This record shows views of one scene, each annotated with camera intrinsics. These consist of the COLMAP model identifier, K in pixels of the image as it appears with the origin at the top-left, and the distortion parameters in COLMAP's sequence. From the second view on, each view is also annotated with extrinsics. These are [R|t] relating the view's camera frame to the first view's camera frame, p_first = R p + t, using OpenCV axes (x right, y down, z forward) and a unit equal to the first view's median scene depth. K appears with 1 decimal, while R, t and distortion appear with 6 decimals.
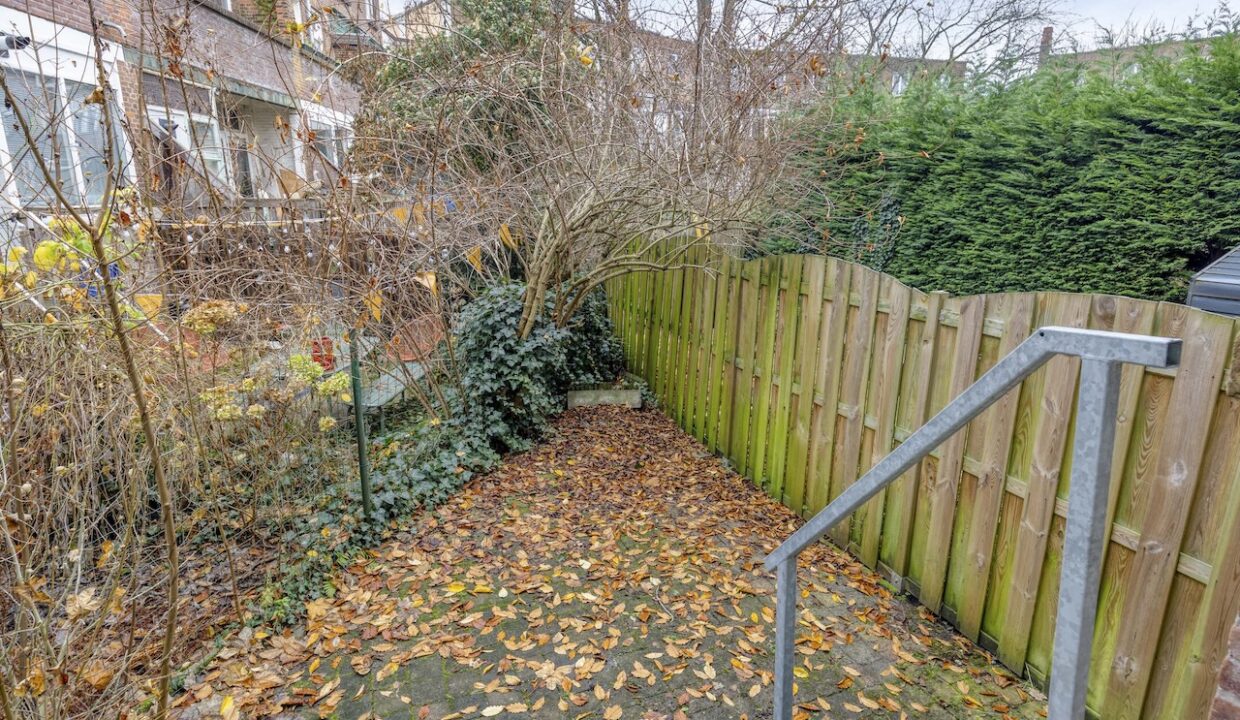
lens RADIAL K [[668.9, 0, 622.6], [0, 668.9, 358.5], [0, 0, 1]] dist [-0.004759, -0.000767]
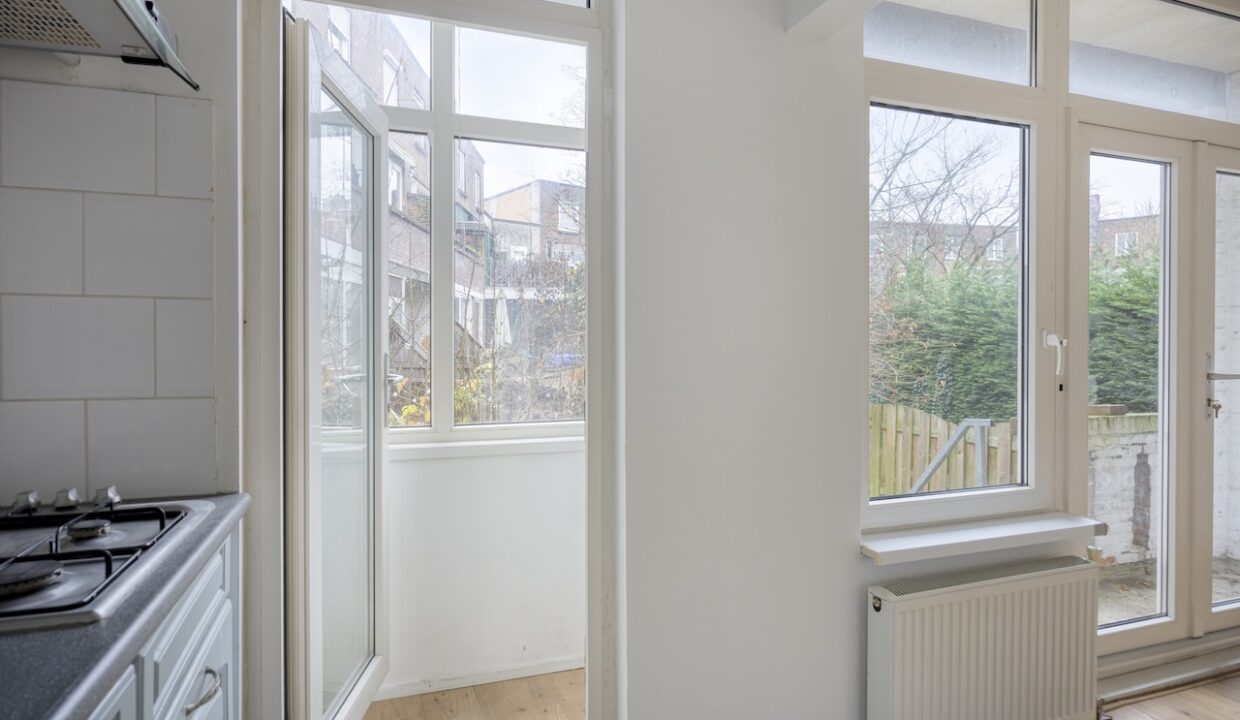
lens RADIAL K [[715.2, 0, 618.1], [0, 715.2, 362.9], [0, 0, 1]] dist [-0.004062, -0.000466]
pose [[0.997616, 0.003841, -0.068905, -0.119878], [-0.018735, 0.976025, -0.216852, 0.065207], [0.066420, 0.217626, 0.973770, -0.361260]]
